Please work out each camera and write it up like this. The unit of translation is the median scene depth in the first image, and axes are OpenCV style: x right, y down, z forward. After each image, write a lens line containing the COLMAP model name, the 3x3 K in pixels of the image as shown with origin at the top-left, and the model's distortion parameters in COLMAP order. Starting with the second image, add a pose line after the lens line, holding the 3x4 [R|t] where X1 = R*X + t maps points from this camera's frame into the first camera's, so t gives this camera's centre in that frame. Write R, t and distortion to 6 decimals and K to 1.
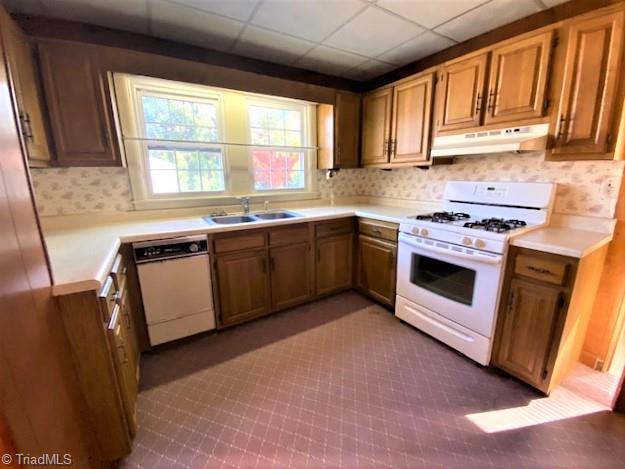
lens RADIAL K [[252.8, 0, 310.9], [0, 252.8, 232.4], [0, 0, 1]] dist [0.021258, -0.021674]
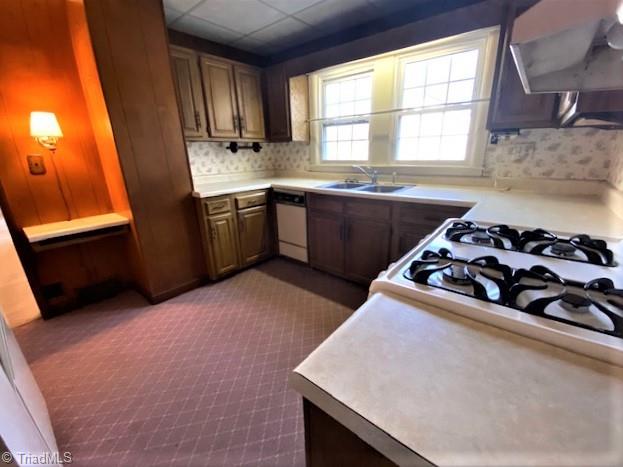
lens RADIAL K [[252.0, 0, 309.9], [0, 252.0, 231.4], [0, 0, 1]] dist [0.021258, -0.021674]
pose [[0.360316, 0.292647, -0.885737, 0.737757], [-0.179671, 0.953509, 0.241949, -0.108181], [0.915364, 0.071963, 0.396144, 0.450839]]
